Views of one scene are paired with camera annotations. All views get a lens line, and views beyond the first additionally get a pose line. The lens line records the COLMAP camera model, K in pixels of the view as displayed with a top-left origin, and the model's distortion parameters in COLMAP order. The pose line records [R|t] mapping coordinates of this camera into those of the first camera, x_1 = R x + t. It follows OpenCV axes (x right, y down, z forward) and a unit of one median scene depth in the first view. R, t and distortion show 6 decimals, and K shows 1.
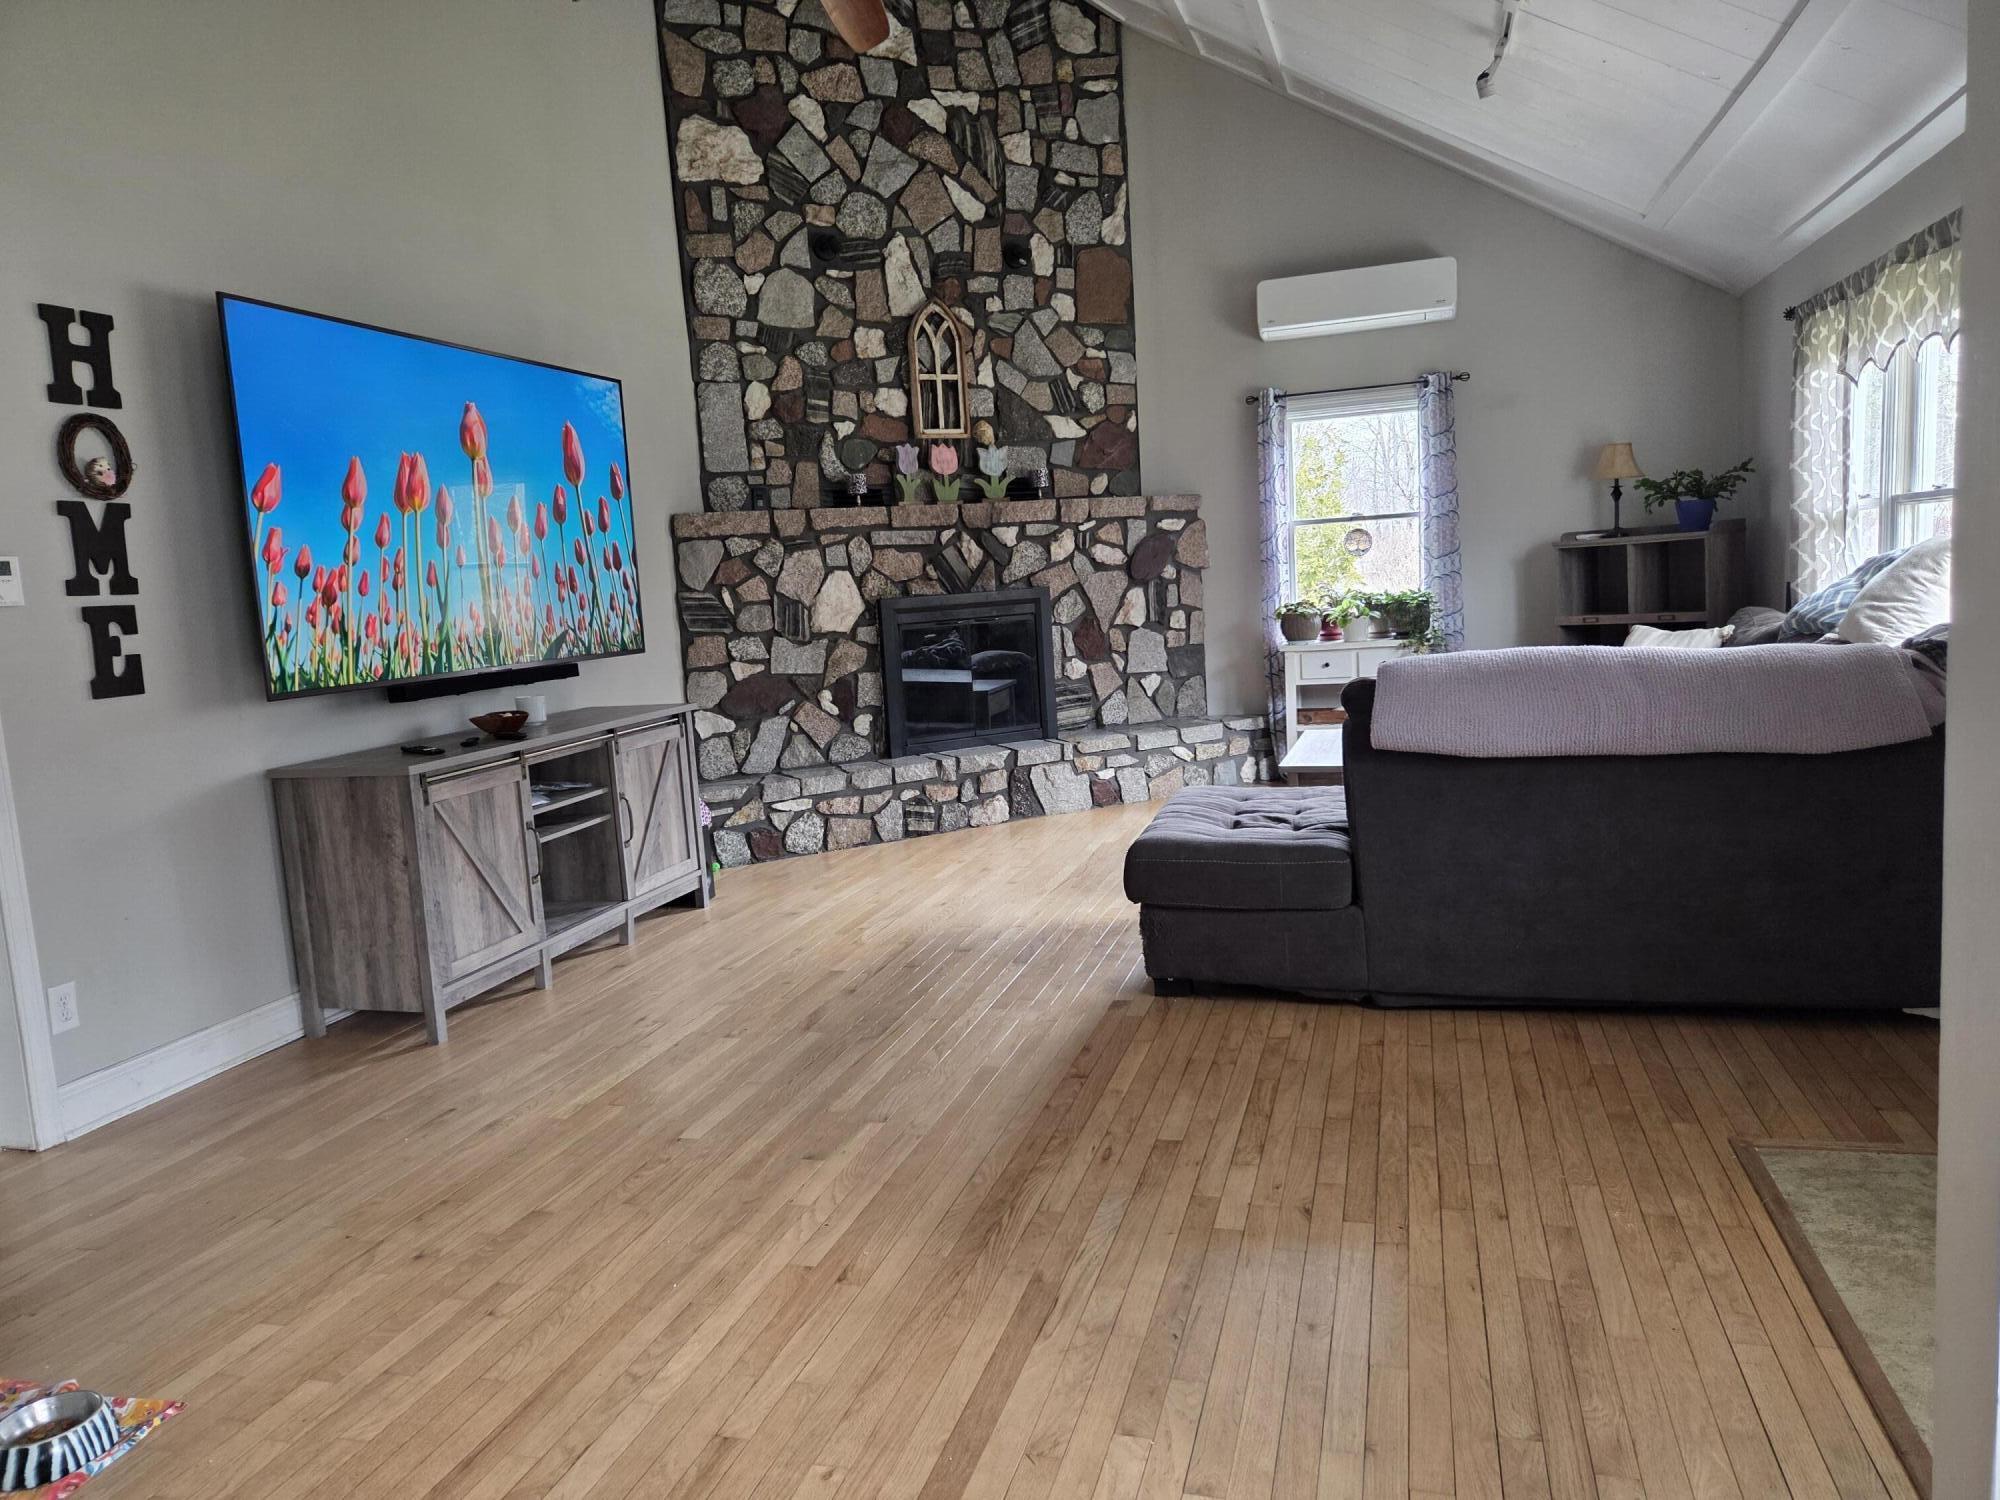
lens RADIAL K [[1344.3, 0, 989.1], [0, 1344.3, 762.8], [0, 0, 1]] dist [0.024495, -0.008937]
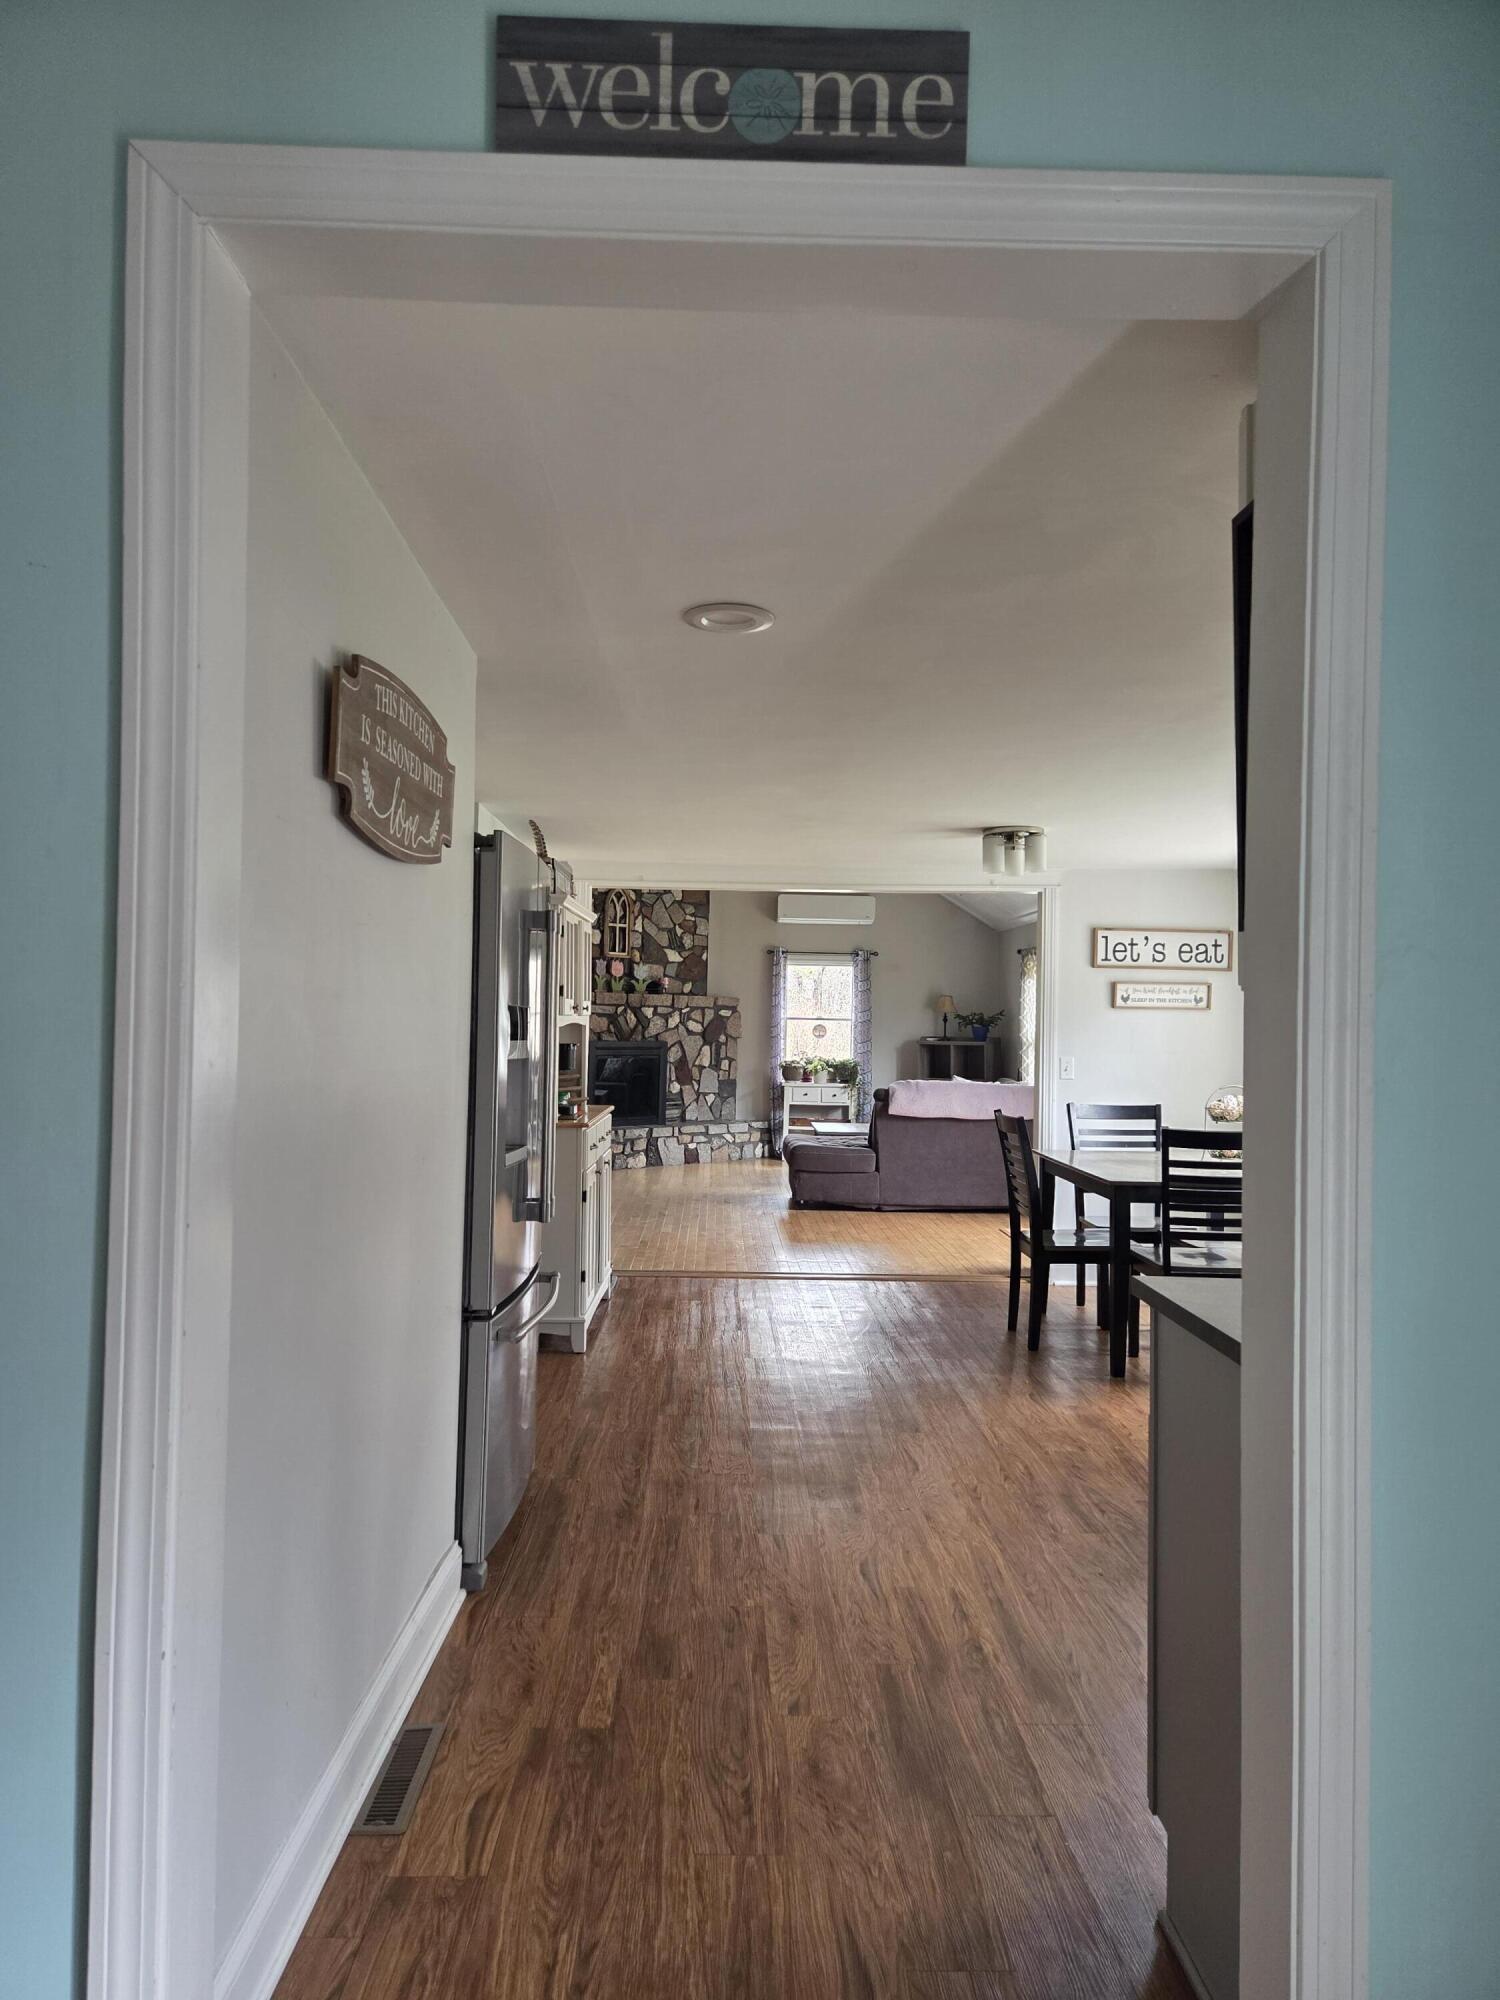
lens RADIAL K [[1344.3, 0, 749.7], [0, 1344.3, 998.0], [0, 0, 1]] dist [0.024495, -0.008937]
pose [[0.943362, 0.090891, 0.319071, -0.433122], [-0.037187, 0.984648, -0.170542, 0.117500], [-0.329674, 0.149018, 0.932260, -0.744926]]
